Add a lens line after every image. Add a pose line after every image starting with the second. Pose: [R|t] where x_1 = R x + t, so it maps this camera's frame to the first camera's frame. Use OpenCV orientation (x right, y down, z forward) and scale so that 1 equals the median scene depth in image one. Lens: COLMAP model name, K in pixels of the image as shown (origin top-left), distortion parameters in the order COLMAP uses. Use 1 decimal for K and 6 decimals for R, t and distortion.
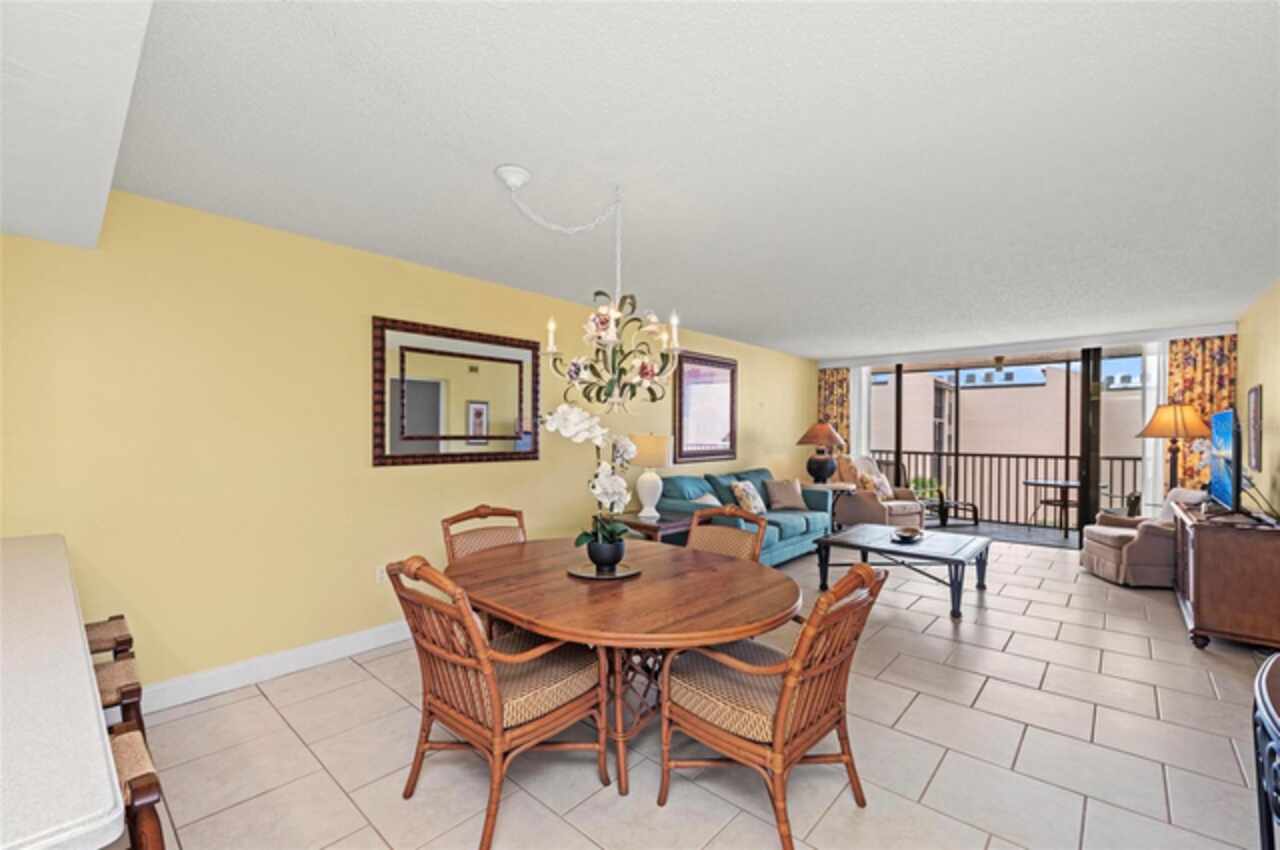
lens RADIAL K [[535.3, 0, 638.3], [0, 535.3, 441.5], [0, 0, 1]] dist [0.002268, -0.004338]
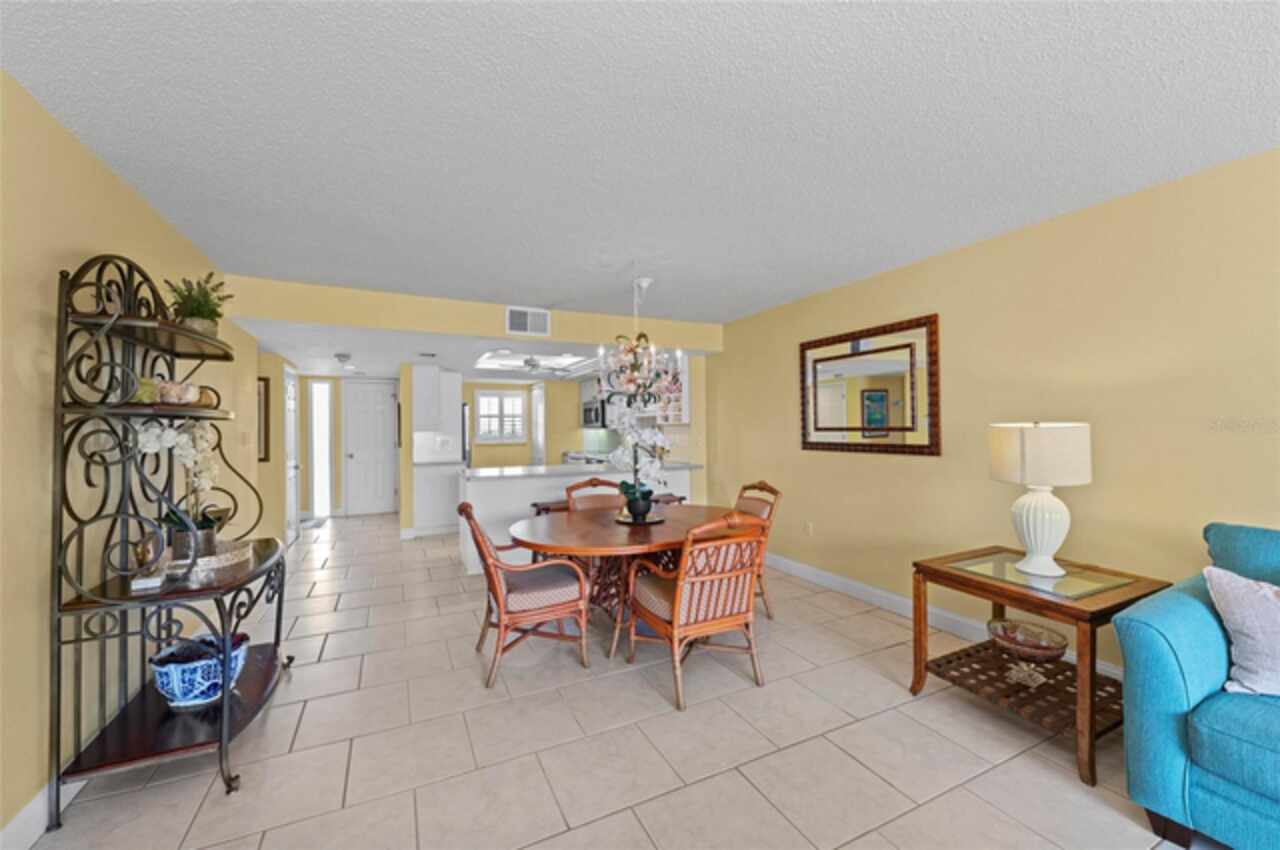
lens RADIAL K [[494.3, 0, 637.7], [0, 494.3, 422.0], [0, 0, 1]] dist [-0.000332, -0.000130]
pose [[-0.369160, -0.009549, -0.929317, 0.529972], [-0.003018, 0.999954, -0.009076, -0.007756], [0.929361, -0.000546, -0.369172, 0.650845]]
